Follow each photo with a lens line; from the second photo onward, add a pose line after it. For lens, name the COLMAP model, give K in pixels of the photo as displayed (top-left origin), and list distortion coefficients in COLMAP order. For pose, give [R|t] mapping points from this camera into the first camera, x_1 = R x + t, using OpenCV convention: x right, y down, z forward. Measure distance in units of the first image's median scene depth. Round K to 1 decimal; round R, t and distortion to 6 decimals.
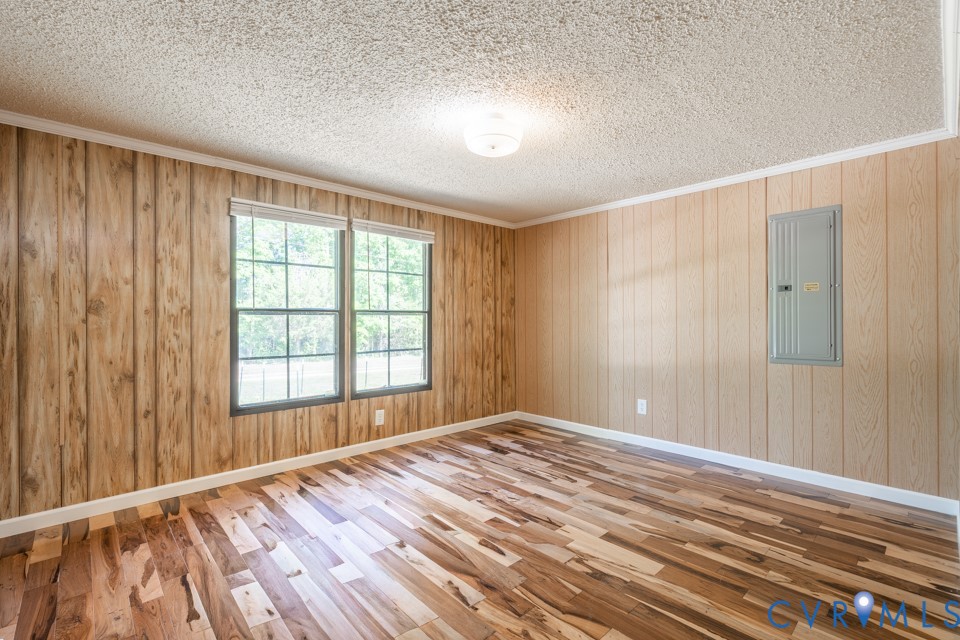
lens RADIAL K [[431.2, 0, 474.8], [0, 431.2, 321.6], [0, 0, 1]] dist [0.000749, 0.000244]
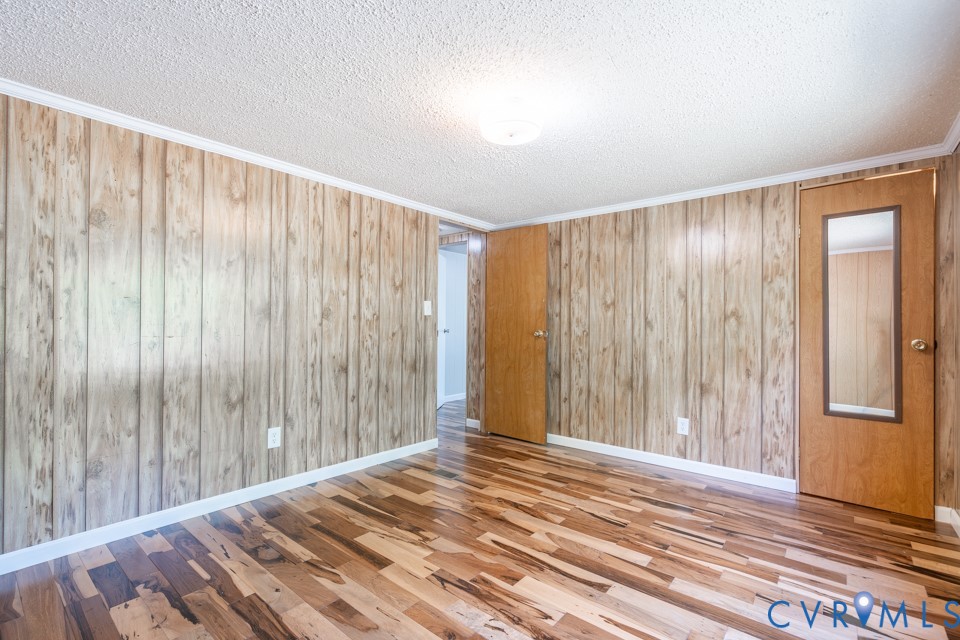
lens RADIAL K [[431.2, 0, 474.8], [0, 431.2, 321.6], [0, 0, 1]] dist [0.000749, 0.000244]
pose [[-0.991542, -0.003388, -0.129740, 0.249994], [-0.002801, 0.999985, -0.004710, -0.011198], [0.129754, -0.004307, -0.991537, 2.028137]]
